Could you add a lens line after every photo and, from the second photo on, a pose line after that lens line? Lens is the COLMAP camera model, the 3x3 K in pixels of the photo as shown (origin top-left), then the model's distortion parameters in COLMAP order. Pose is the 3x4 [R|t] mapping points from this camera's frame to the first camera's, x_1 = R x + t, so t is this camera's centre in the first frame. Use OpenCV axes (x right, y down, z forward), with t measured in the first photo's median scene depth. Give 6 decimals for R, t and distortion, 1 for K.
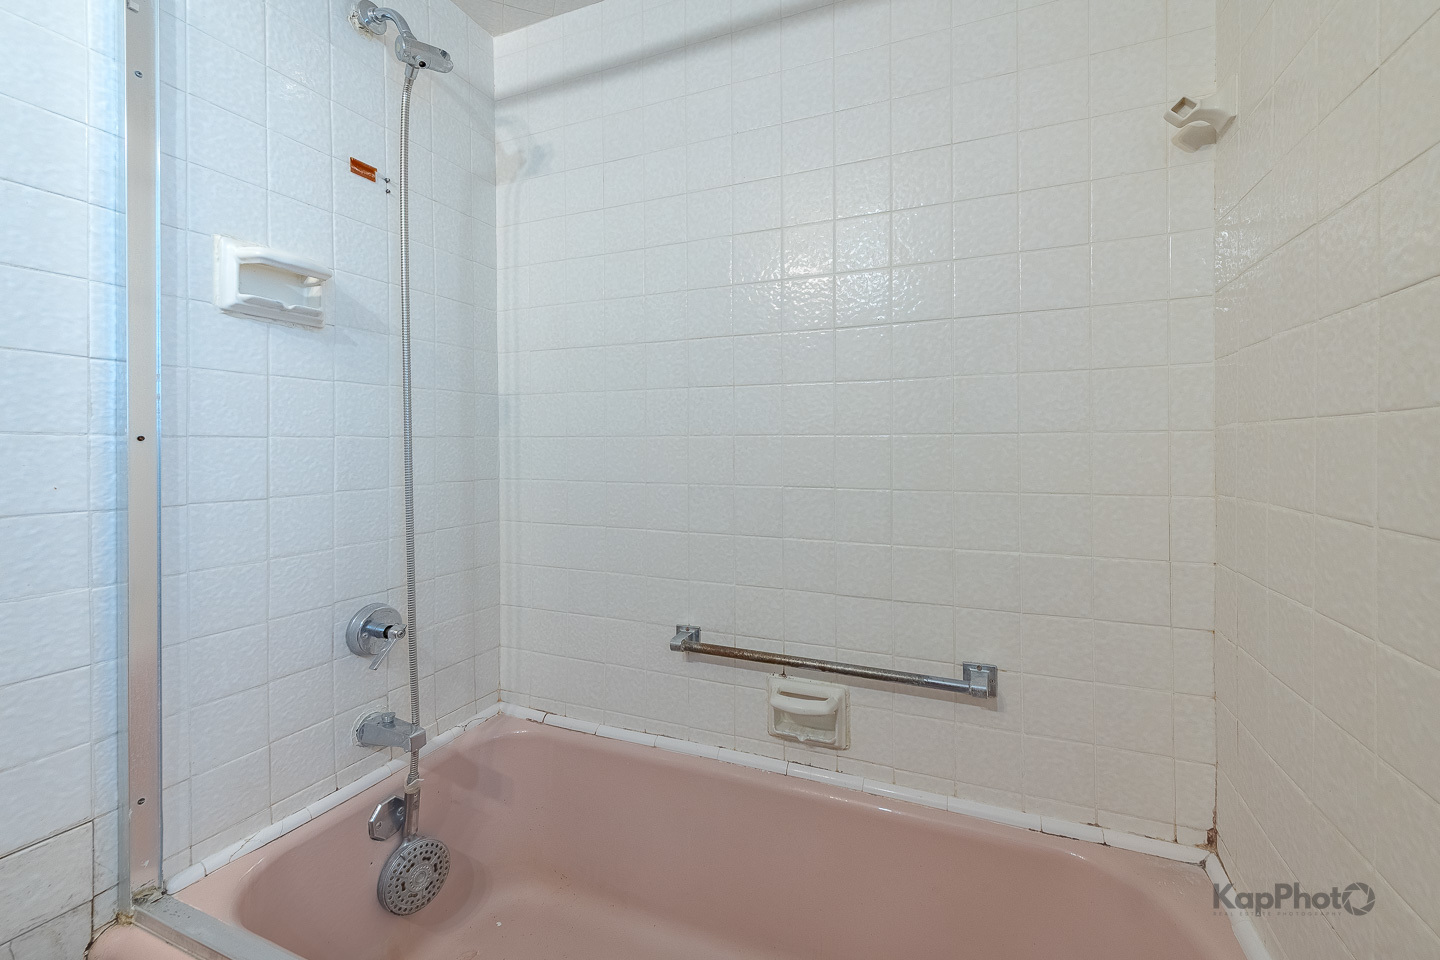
lens RADIAL K [[577.0, 0, 724.9], [0, 577.0, 459.8], [0, 0, 1]] dist [0.018740, -0.007568]
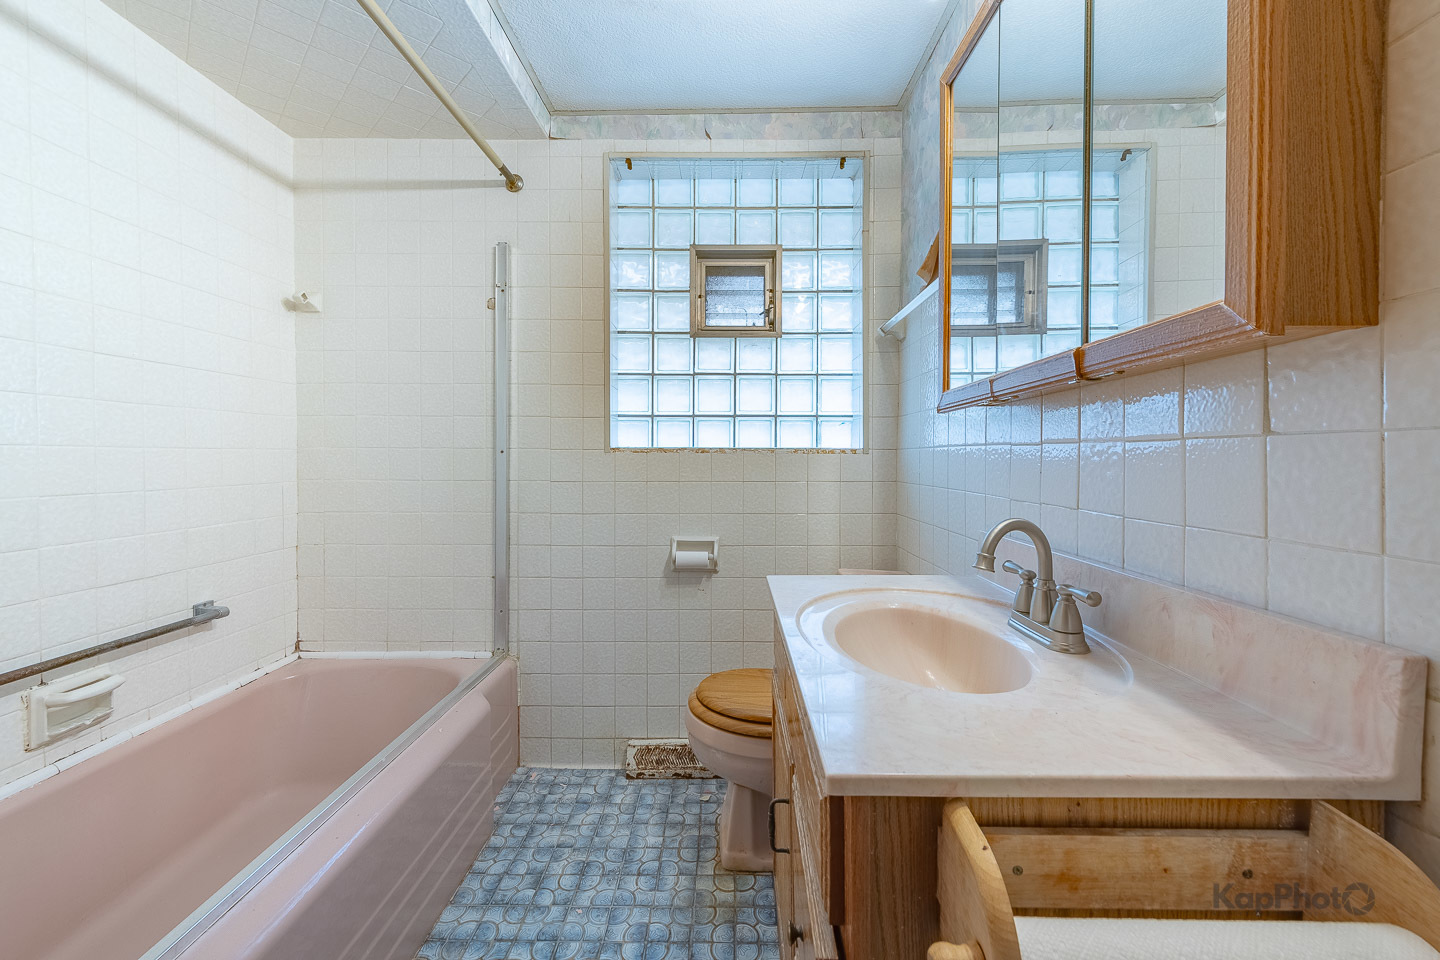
lens RADIAL K [[585.1, 0, 724.2], [0, 585.1, 452.3], [0, 0, 1]] dist [0.046120, 0.000000]
pose [[-0.369450, 0.002861, 0.929246, -1.424451], [0.010721, 0.999942, 0.001184, -0.021186], [-0.929189, 0.010400, -0.369459, 0.308952]]
